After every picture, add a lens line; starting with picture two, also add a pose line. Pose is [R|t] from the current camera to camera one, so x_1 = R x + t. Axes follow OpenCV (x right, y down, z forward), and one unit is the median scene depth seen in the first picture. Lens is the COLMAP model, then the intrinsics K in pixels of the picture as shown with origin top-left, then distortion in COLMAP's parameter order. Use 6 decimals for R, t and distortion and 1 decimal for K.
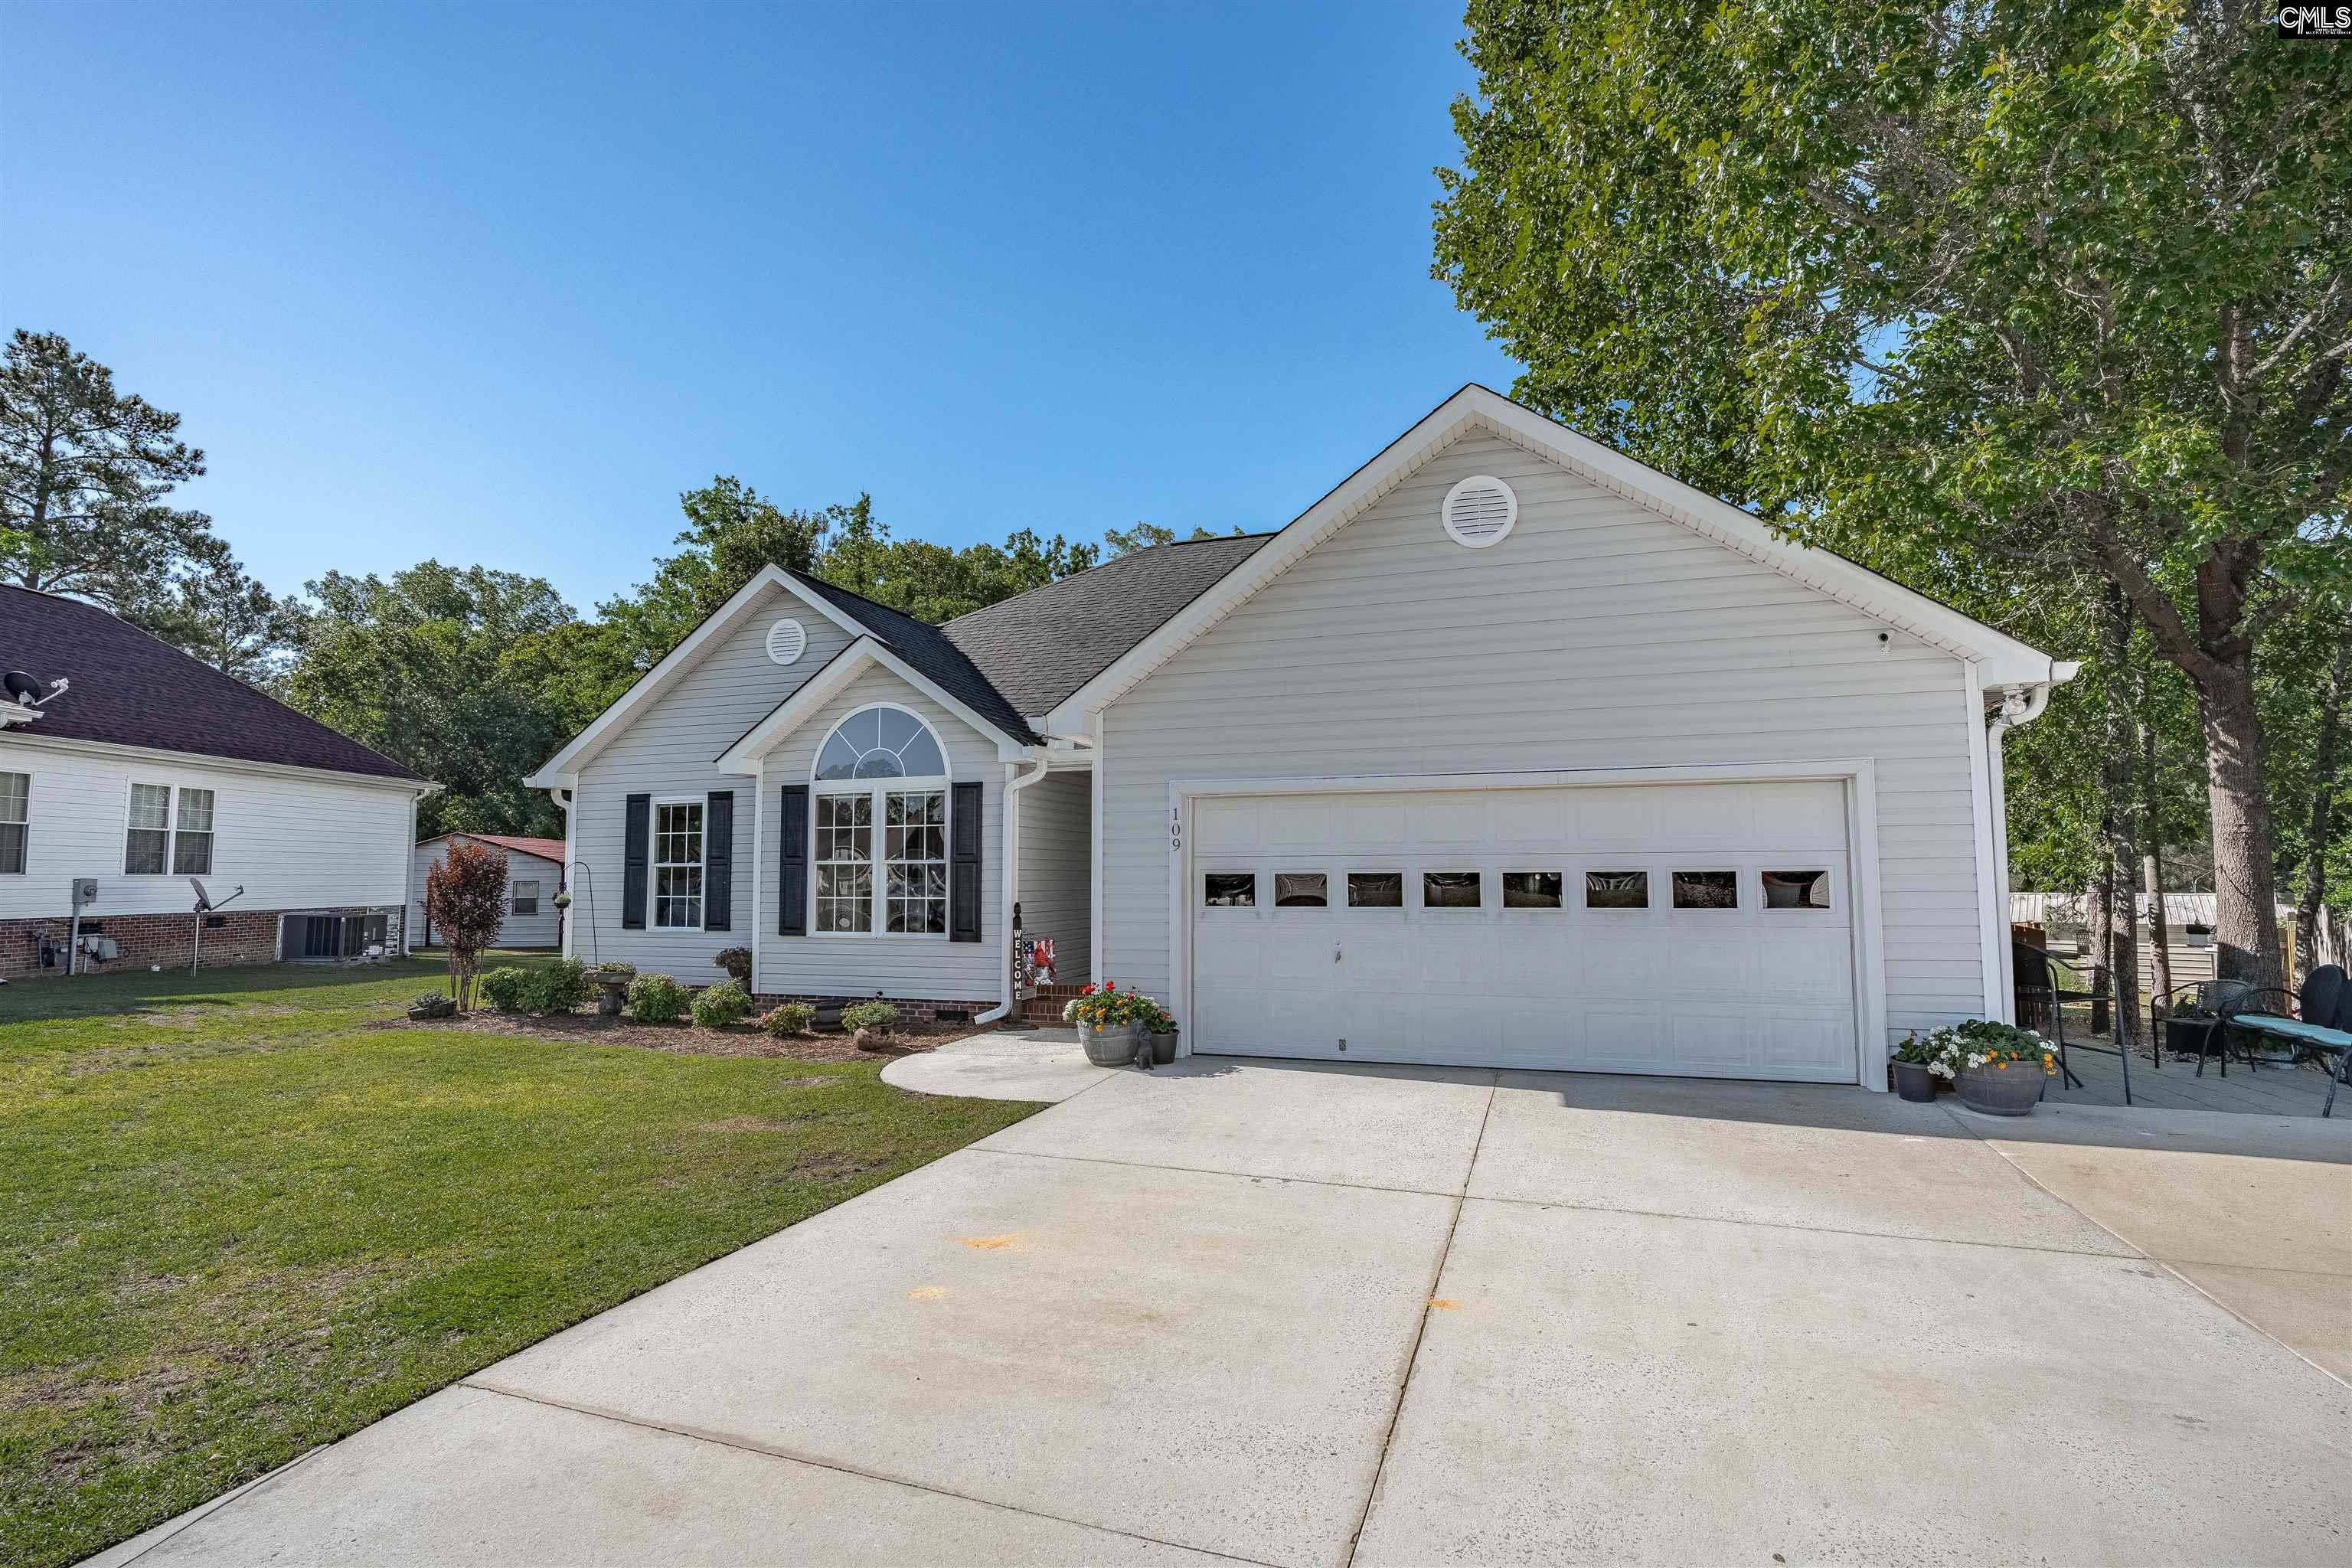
lens RADIAL K [[1115.7, 0, 1191.9], [0, 1115.7, 774.3], [0, 0, 1]] dist [-0.017778, 0.000580]
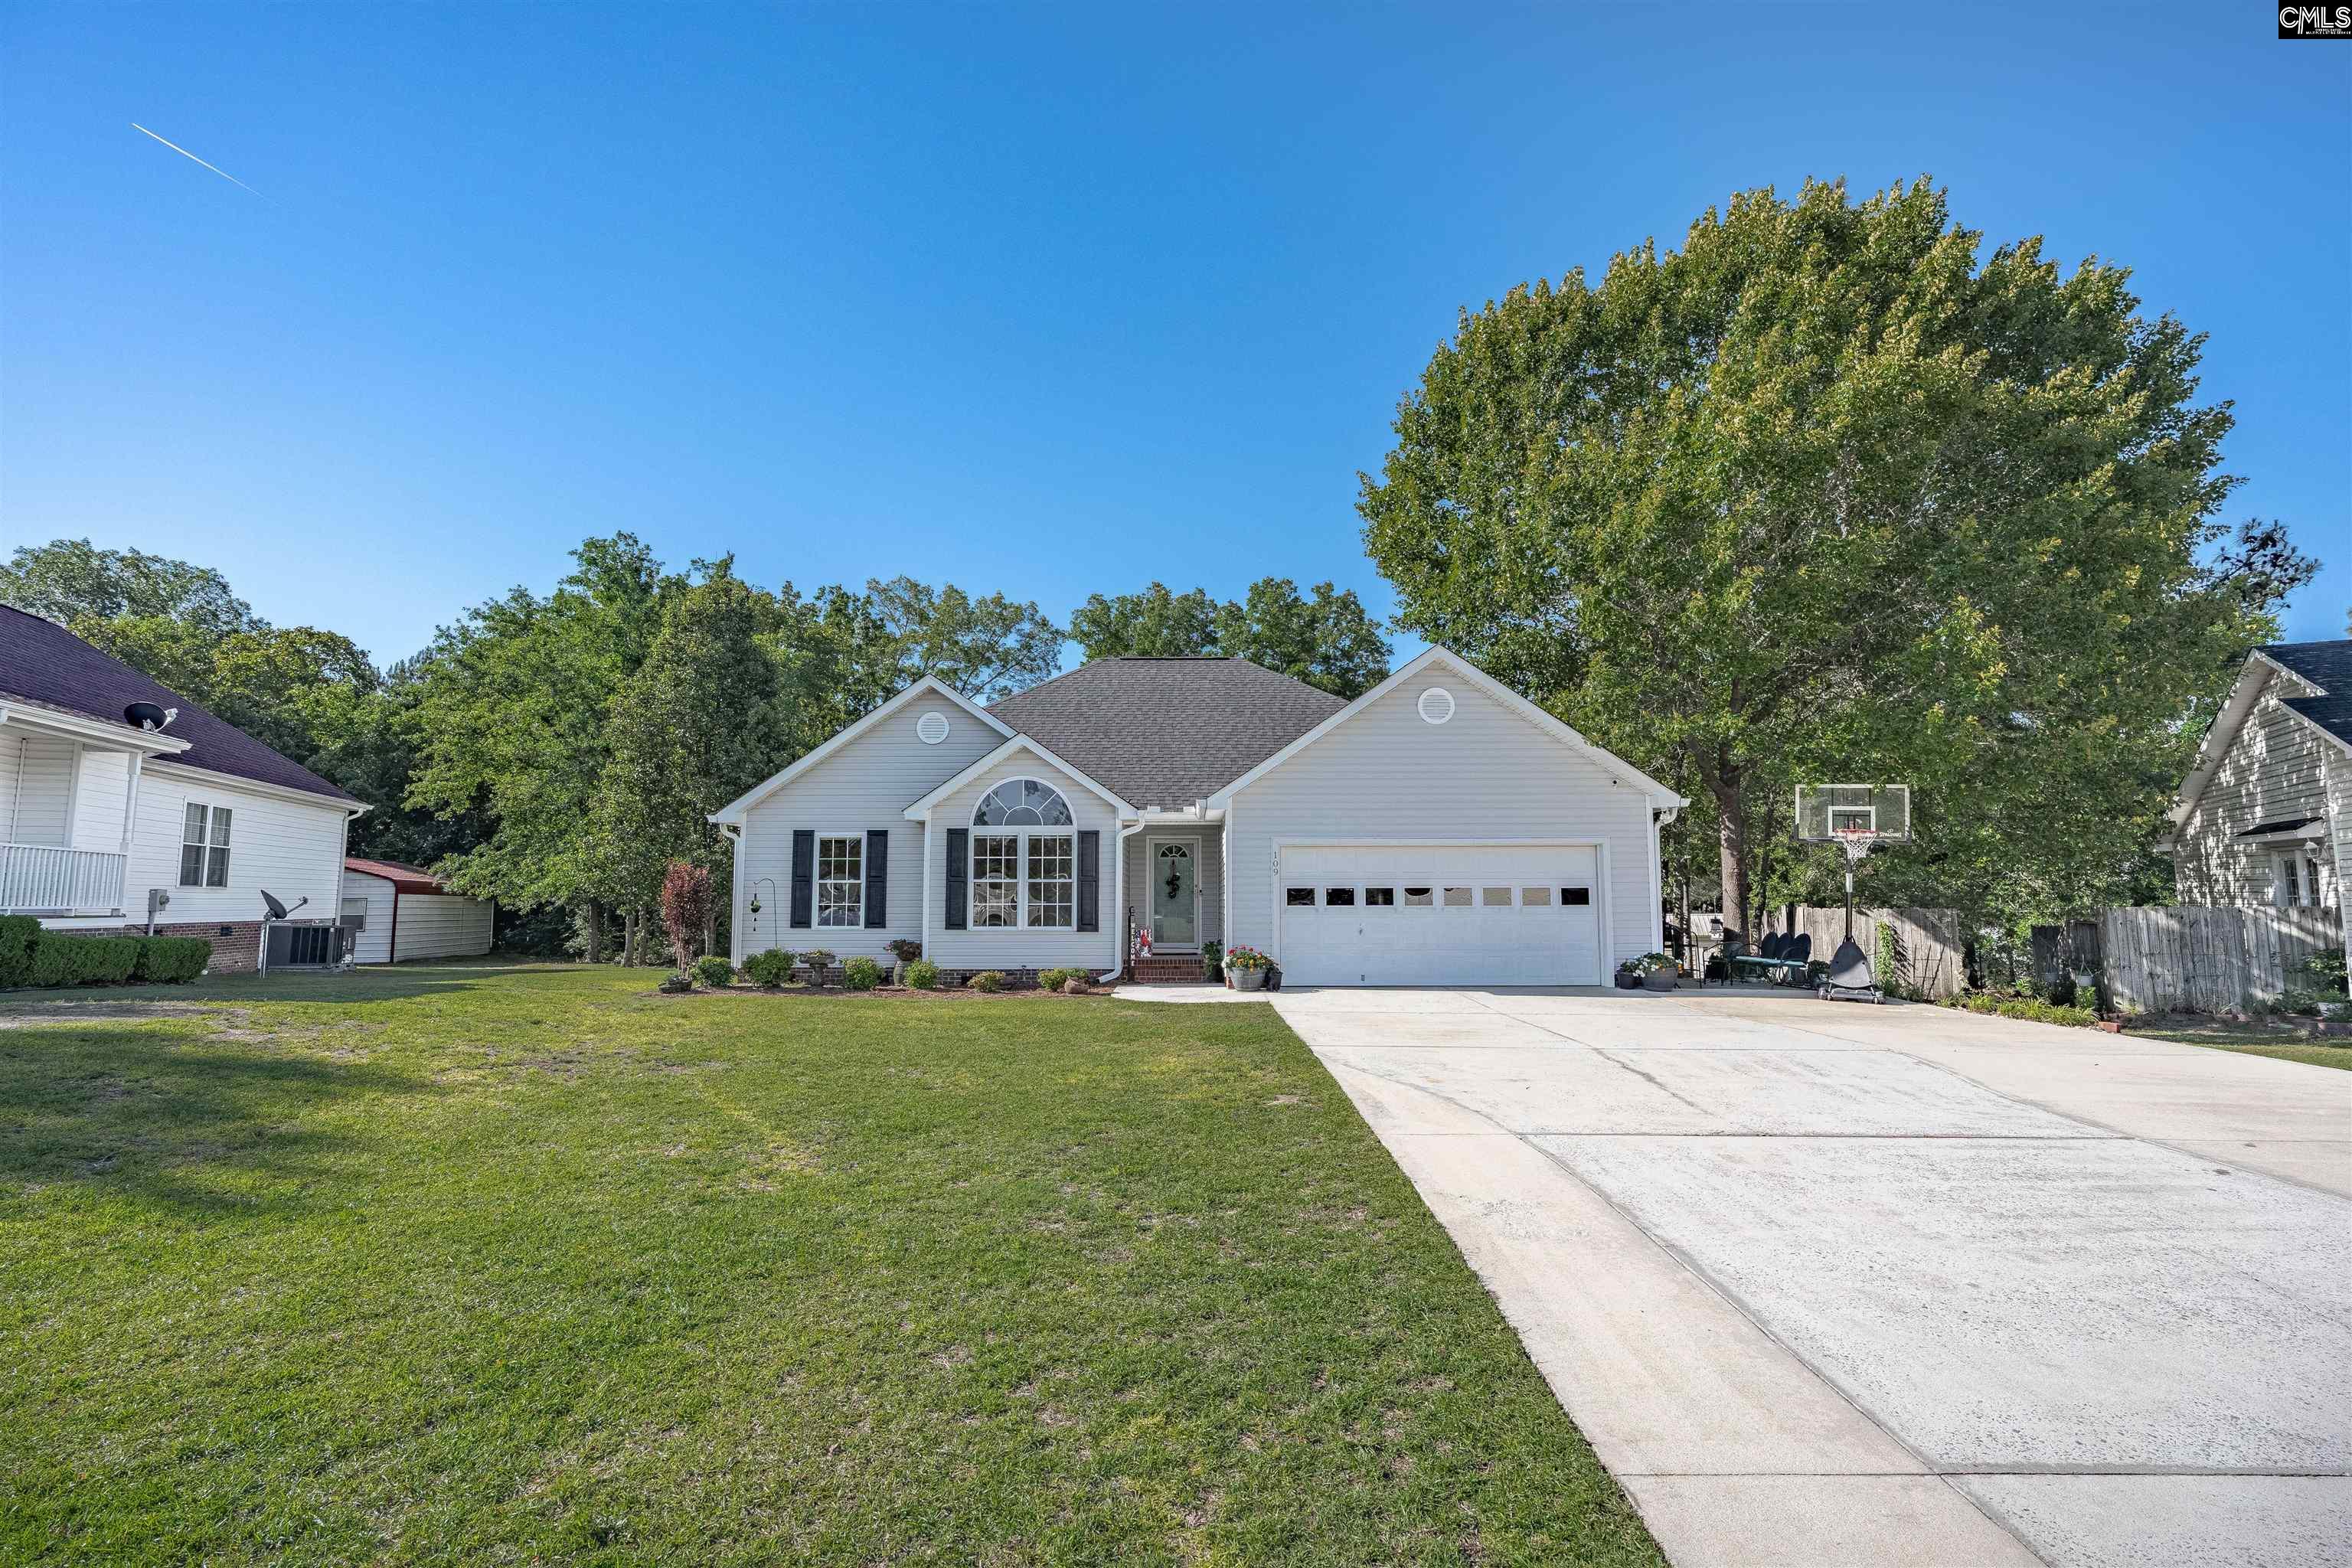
lens RADIAL K [[1090.8, 0, 1183.7], [0, 1090.8, 776.3], [0, 0, 1]] dist [-0.019060, 0.000687]
pose [[0.948954, 0.039620, 0.312916, -0.565893], [-0.031945, 0.999051, -0.029618, -0.028280], [-0.313792, 0.018110, 0.949319, -0.514138]]
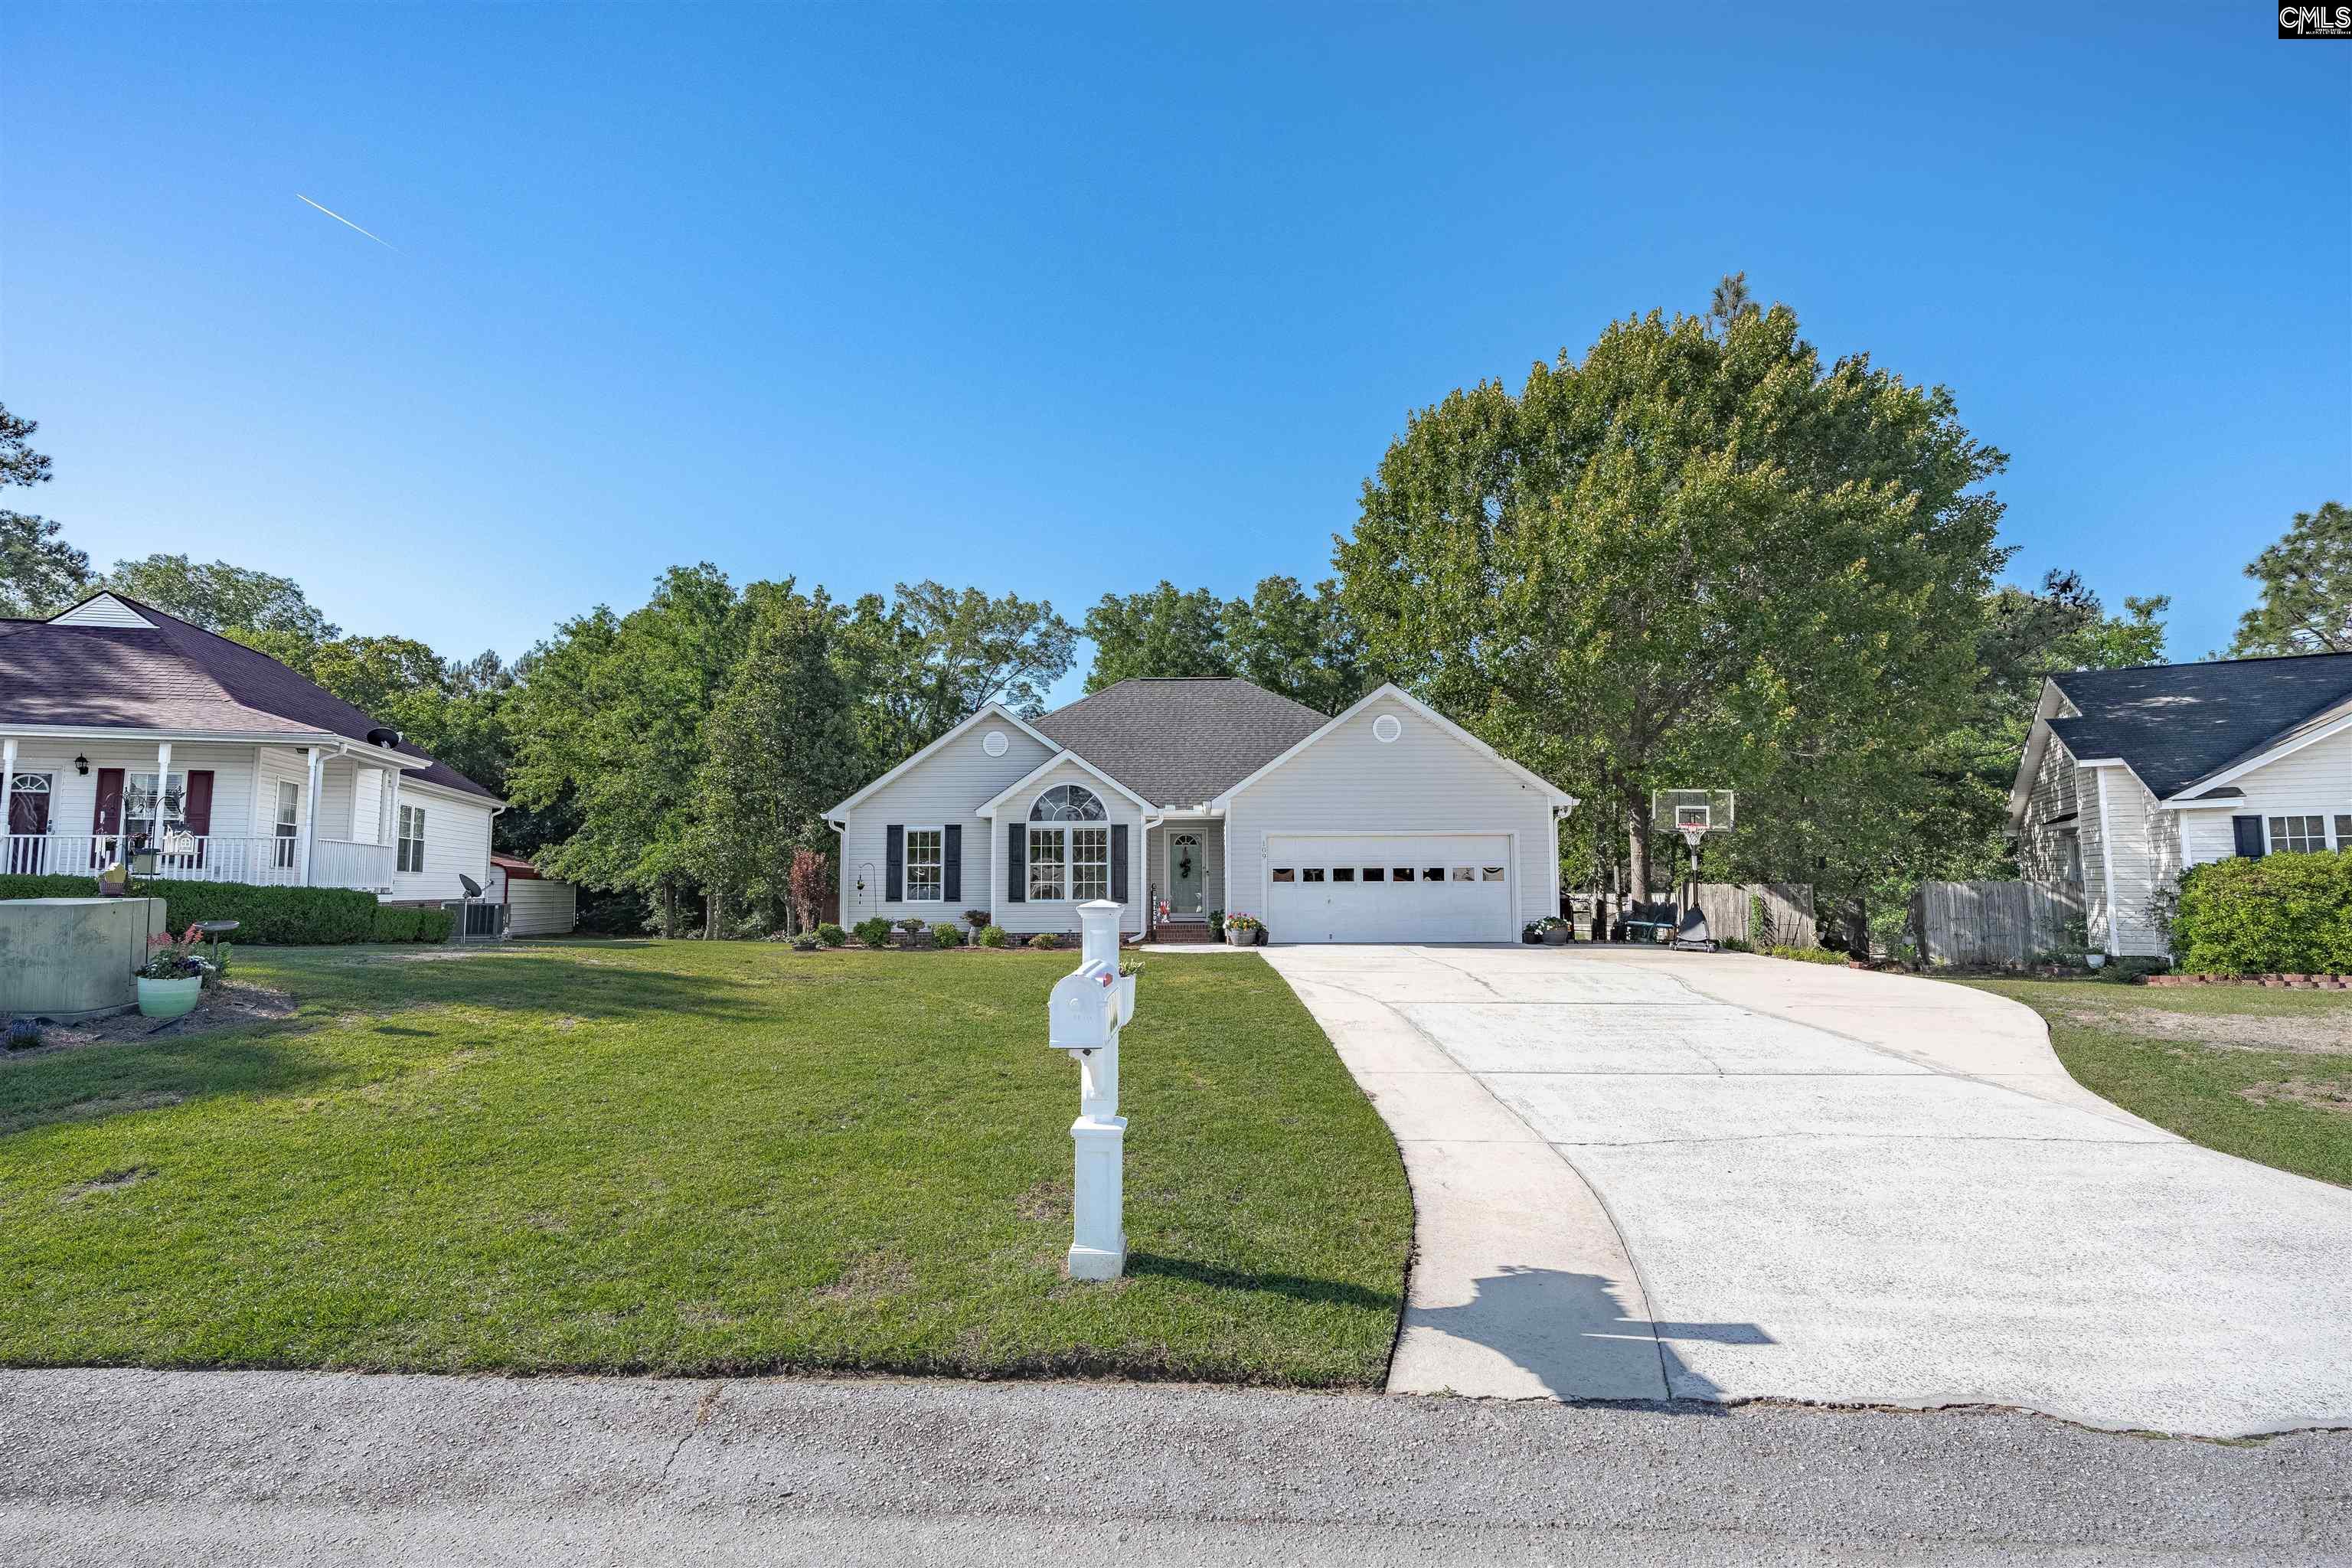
lens RADIAL K [[1111.4, 0, 1183.4], [0, 1111.4, 766.9], [0, 0, 1]] dist [-0.020561, 0.000186]
pose [[0.951672, 0.033281, 0.305309, -0.717048], [-0.027691, 0.999361, -0.022622, -0.055450], [-0.305867, 0.013074, 0.951985, -0.963445]]
